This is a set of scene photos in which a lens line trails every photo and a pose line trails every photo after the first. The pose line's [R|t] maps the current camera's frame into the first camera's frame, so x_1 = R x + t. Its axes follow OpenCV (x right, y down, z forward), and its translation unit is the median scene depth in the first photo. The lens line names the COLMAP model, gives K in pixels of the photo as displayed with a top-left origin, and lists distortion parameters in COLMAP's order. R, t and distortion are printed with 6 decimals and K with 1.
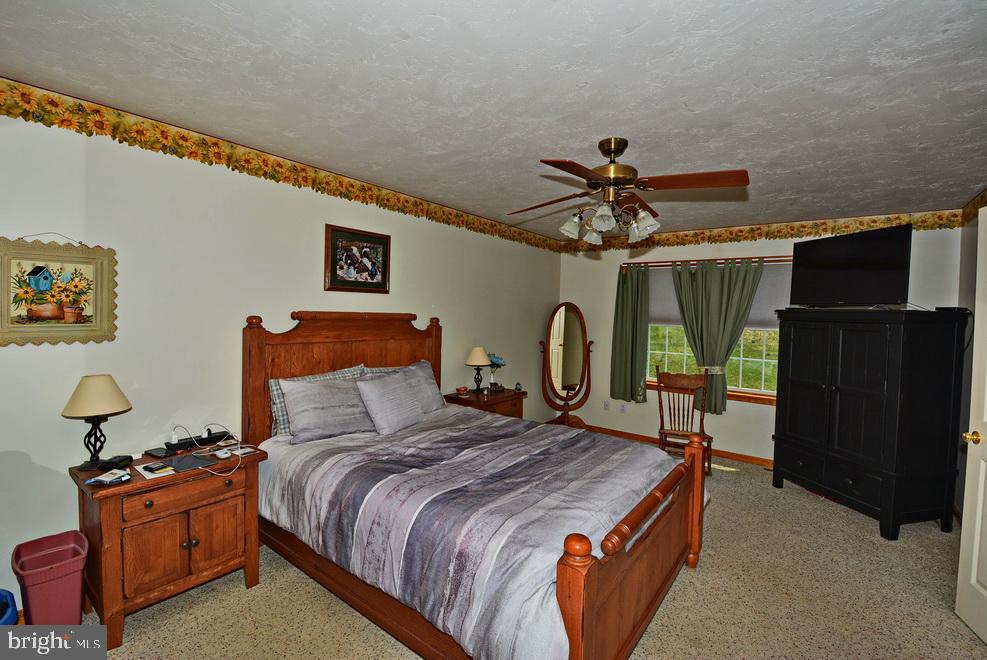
lens RADIAL K [[434.8, 0, 493.8], [0, 434.8, 324.0], [0, 0, 1]] dist [0.017313, -0.015873]
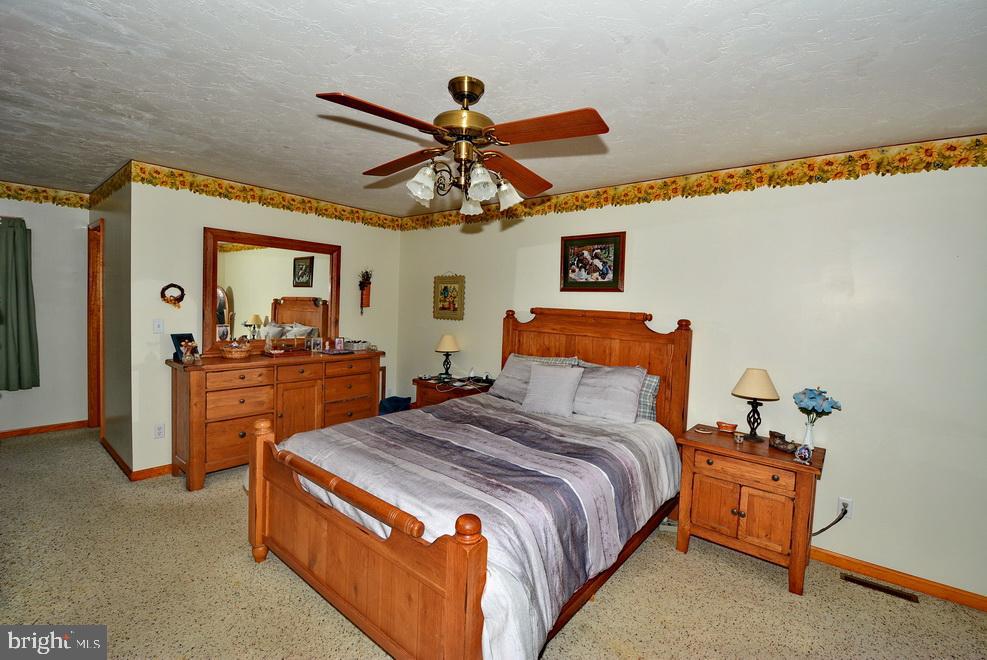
lens RADIAL K [[430.5, 0, 512.7], [0, 430.5, 329.6], [0, 0, 1]] dist [-0.045001, 0.000190]
pose [[-0.025363, 0.016156, -0.999548, 0.765103], [-0.082119, 0.996457, 0.018190, 0.017325], [0.996300, 0.082543, -0.023947, 0.843907]]
